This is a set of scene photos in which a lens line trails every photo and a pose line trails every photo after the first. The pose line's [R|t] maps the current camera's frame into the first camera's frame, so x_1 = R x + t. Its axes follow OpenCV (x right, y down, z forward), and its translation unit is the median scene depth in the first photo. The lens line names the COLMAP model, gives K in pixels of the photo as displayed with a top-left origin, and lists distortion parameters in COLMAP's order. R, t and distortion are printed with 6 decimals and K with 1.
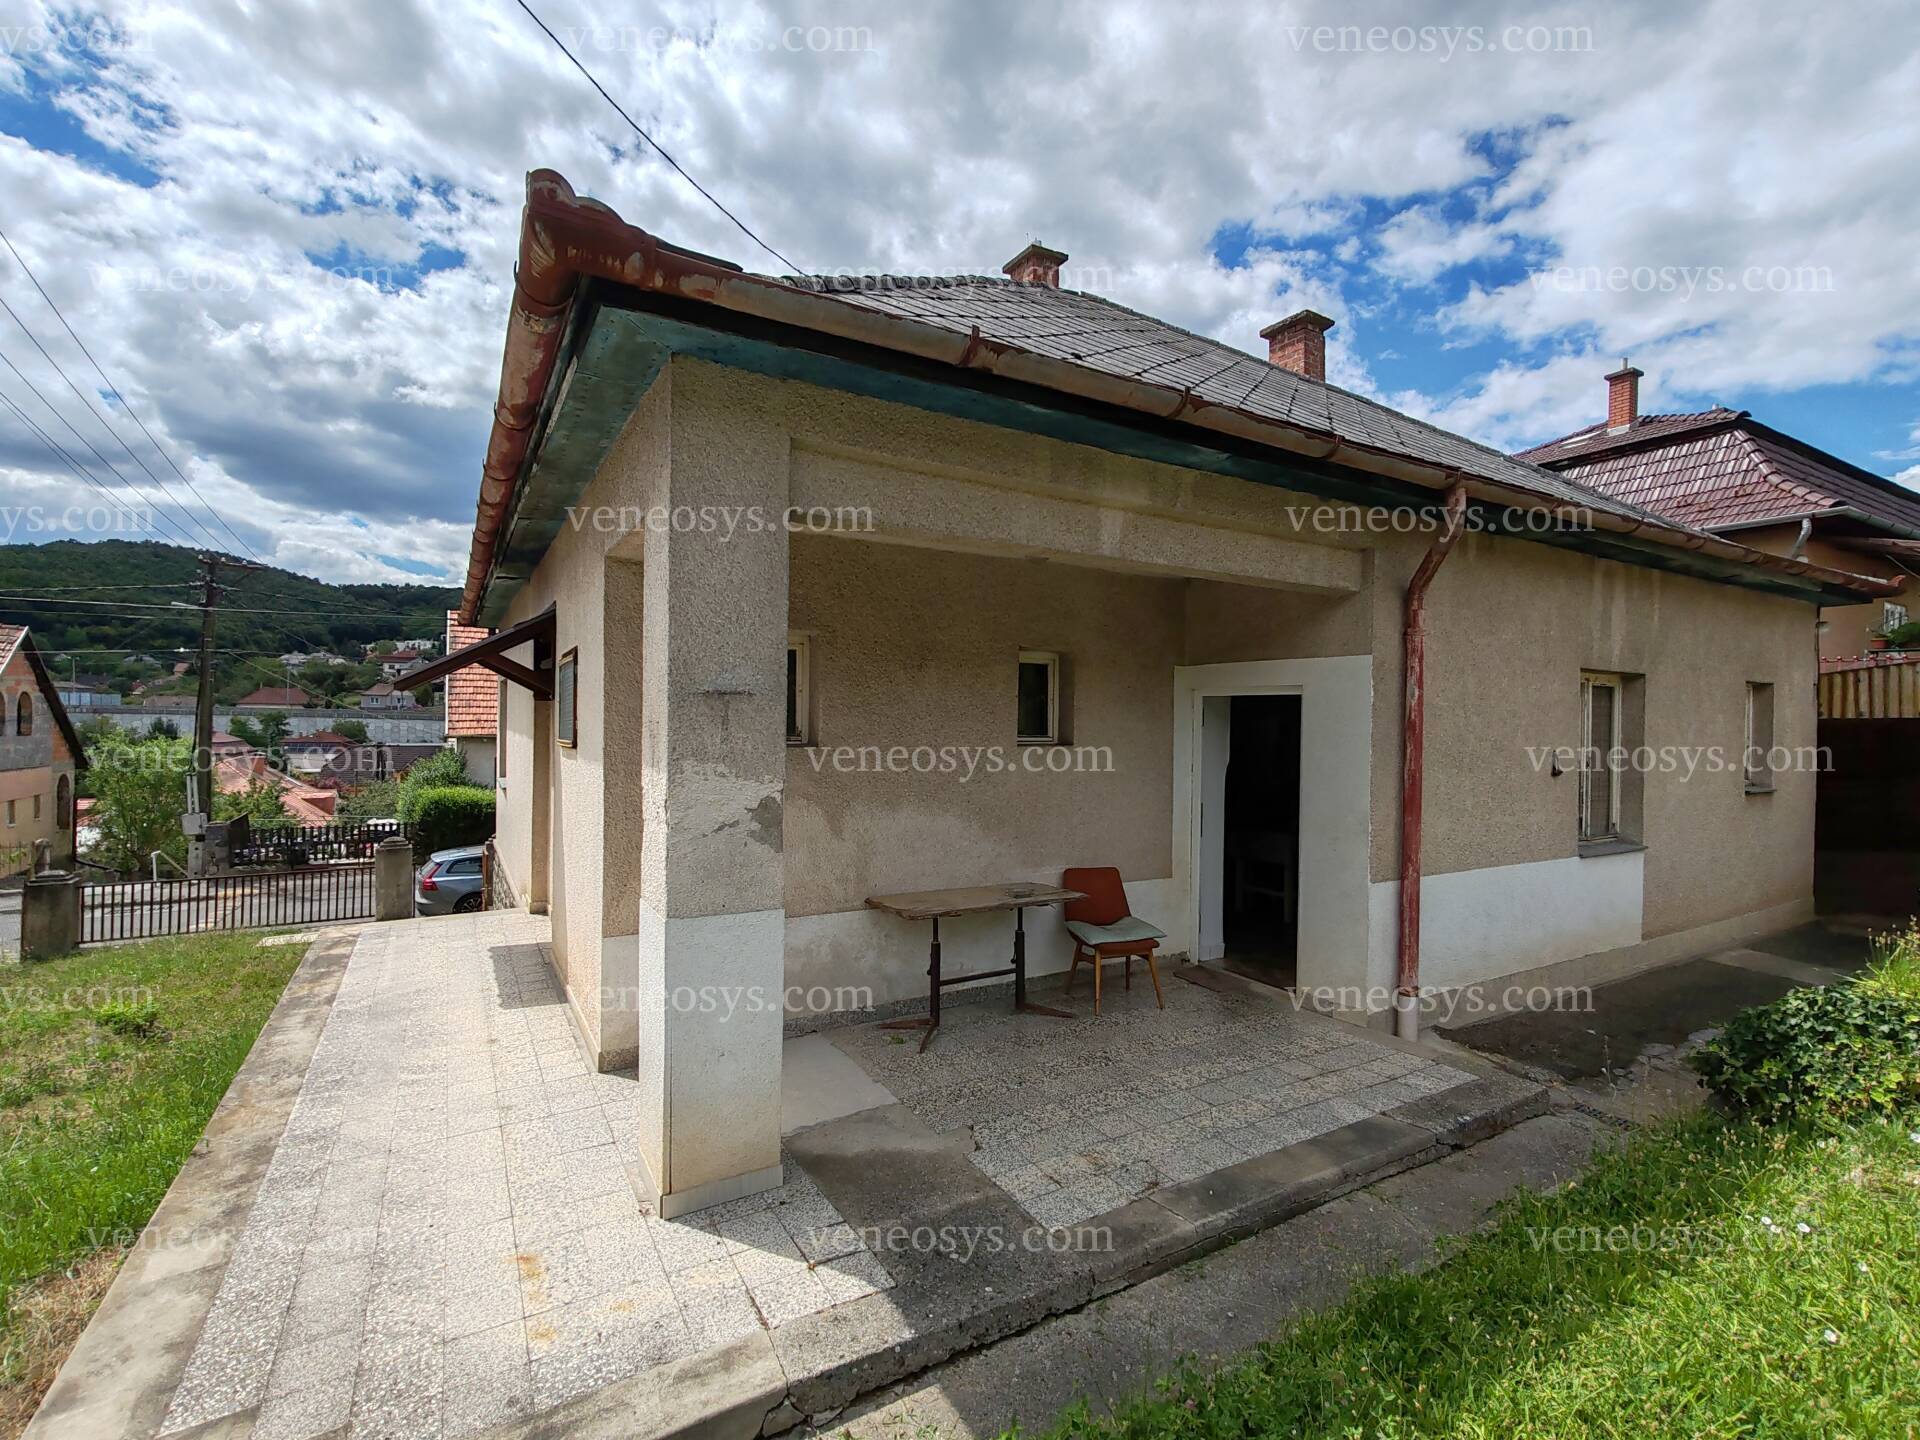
lens RADIAL K [[875.1, 0, 963.8], [0, 875.1, 722.6], [0, 0, 1]] dist [0.000965, 0.001171]
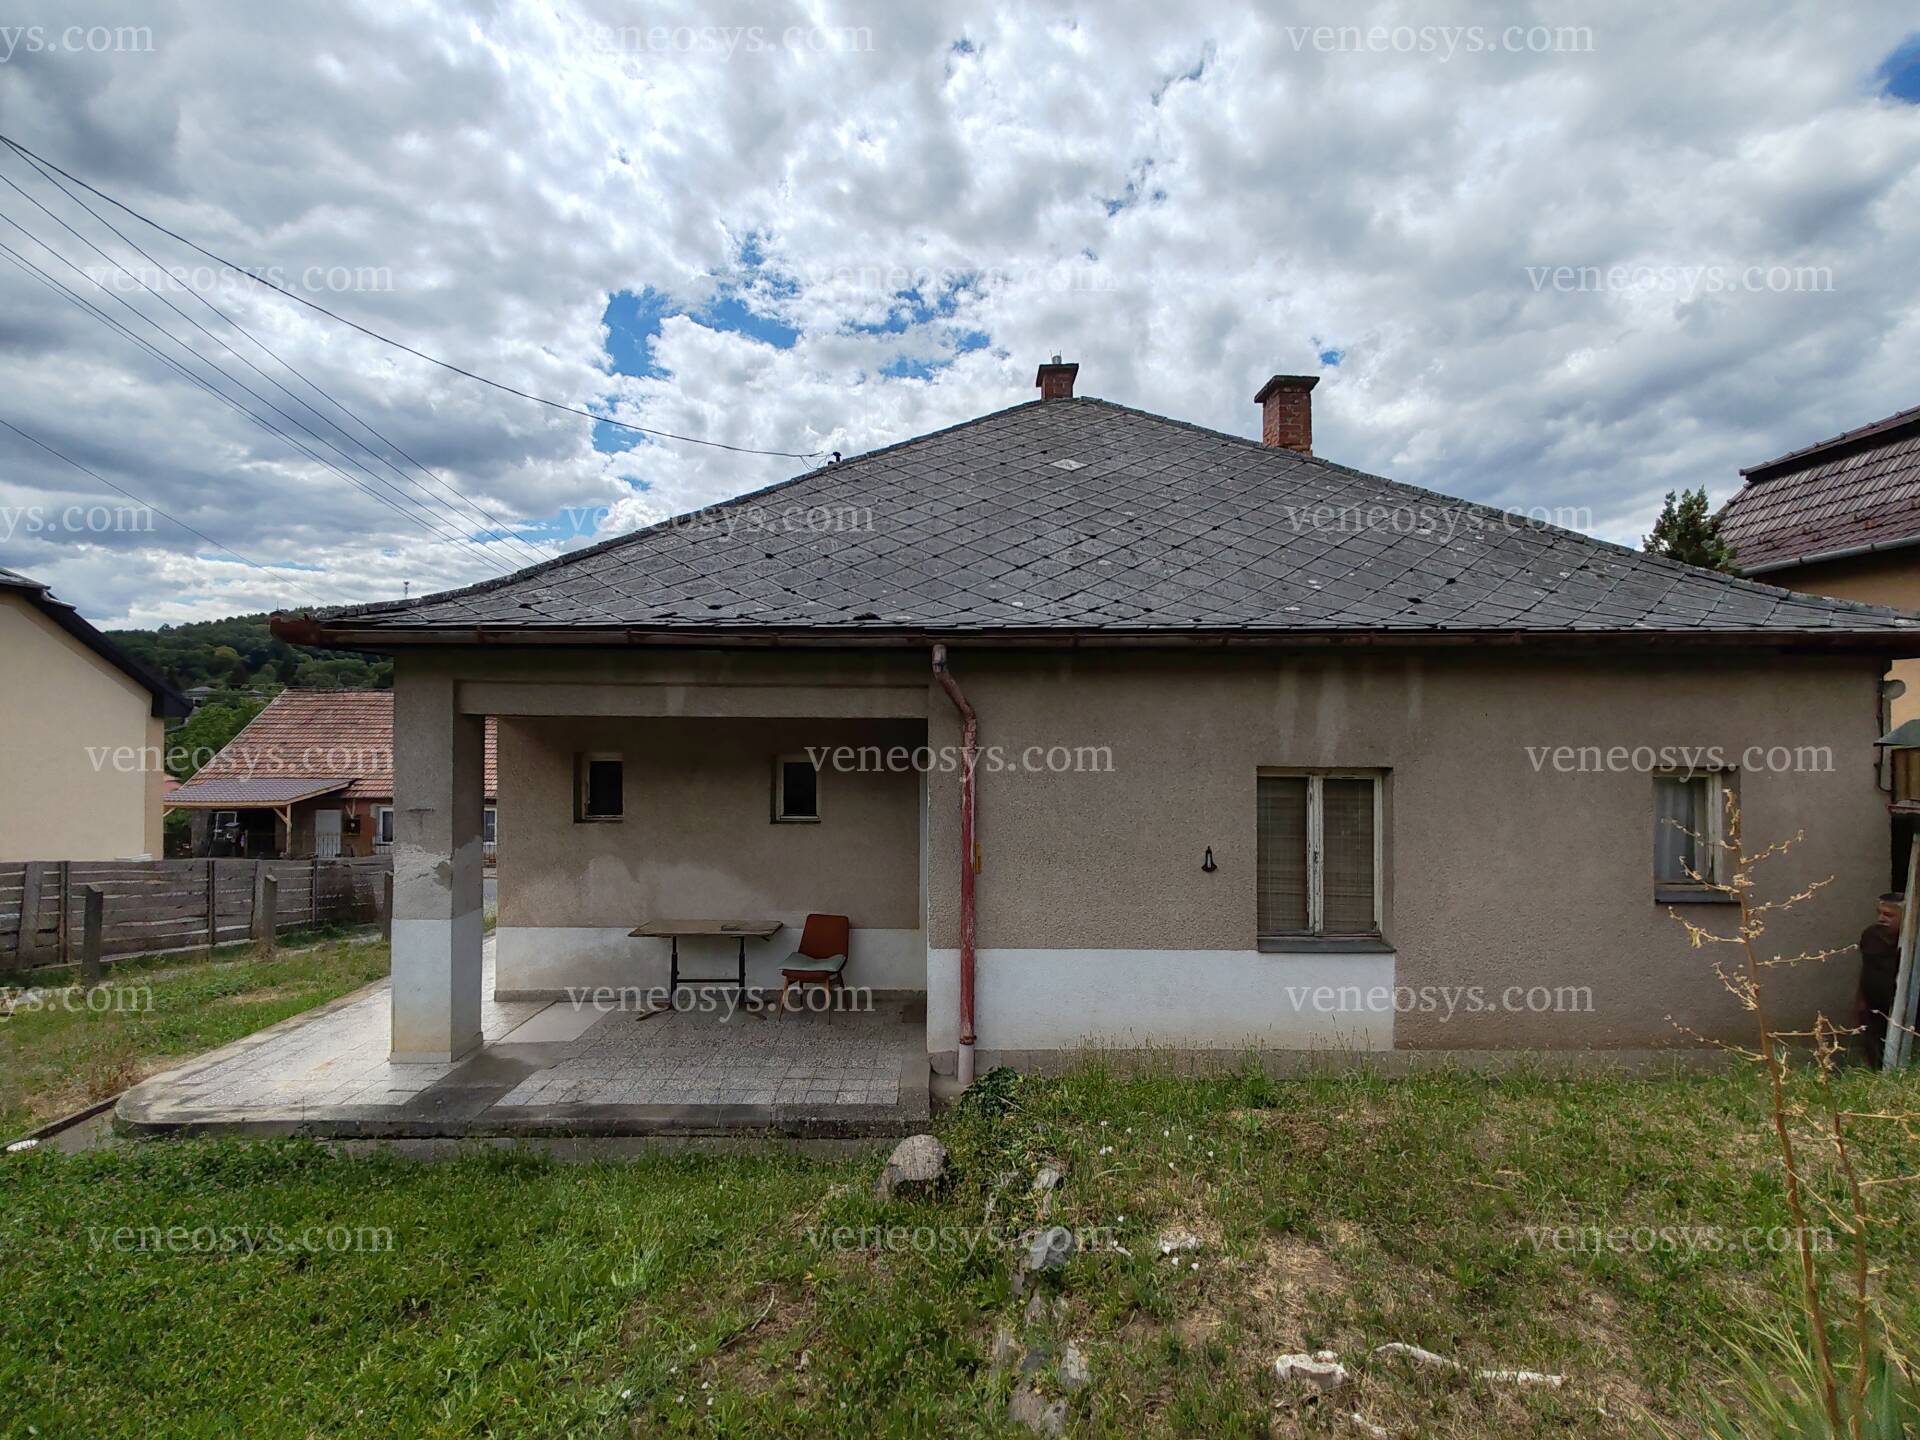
lens RADIAL K [[875.1, 0, 963.8], [0, 875.1, 722.6], [0, 0, 1]] dist [0.000965, 0.001171]
pose [[0.862684, -0.015783, -0.505497, 1.472531], [0.006298, 0.999771, -0.020466, -0.149817], [0.505704, 0.014472, 0.862586, -0.095209]]
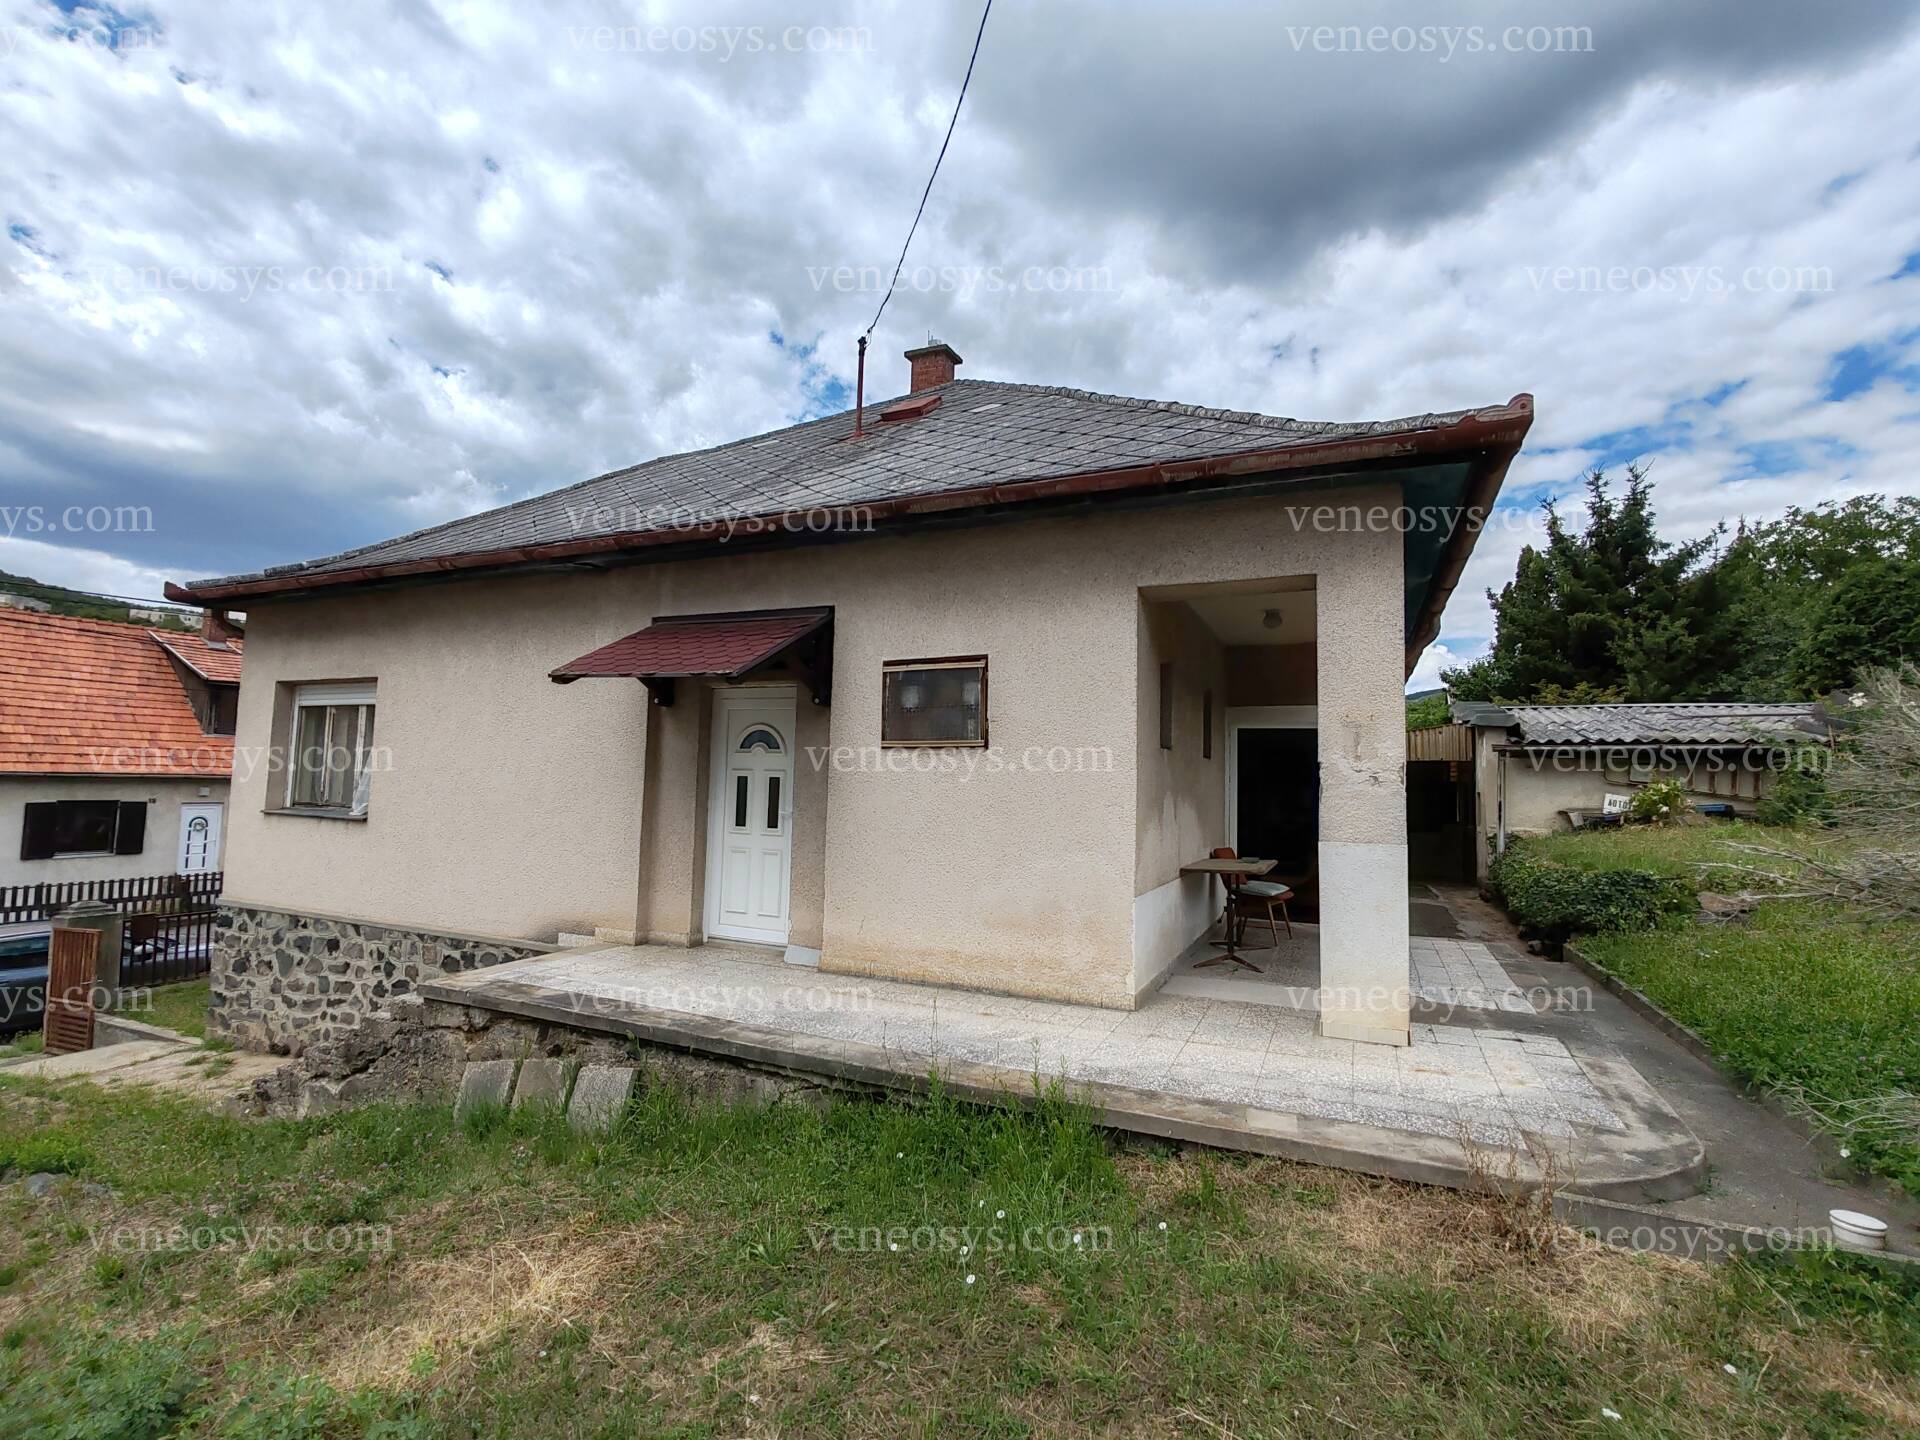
lens RADIAL K [[875.1, 0, 963.8], [0, 875.1, 722.6], [0, 0, 1]] dist [0.000965, 0.001171]
pose [[0.818562, 0.046146, 0.572562, -1.426193], [-0.011121, 0.997854, -0.064525, 0.089481], [-0.574311, 0.046450, 0.817319, 0.141780]]
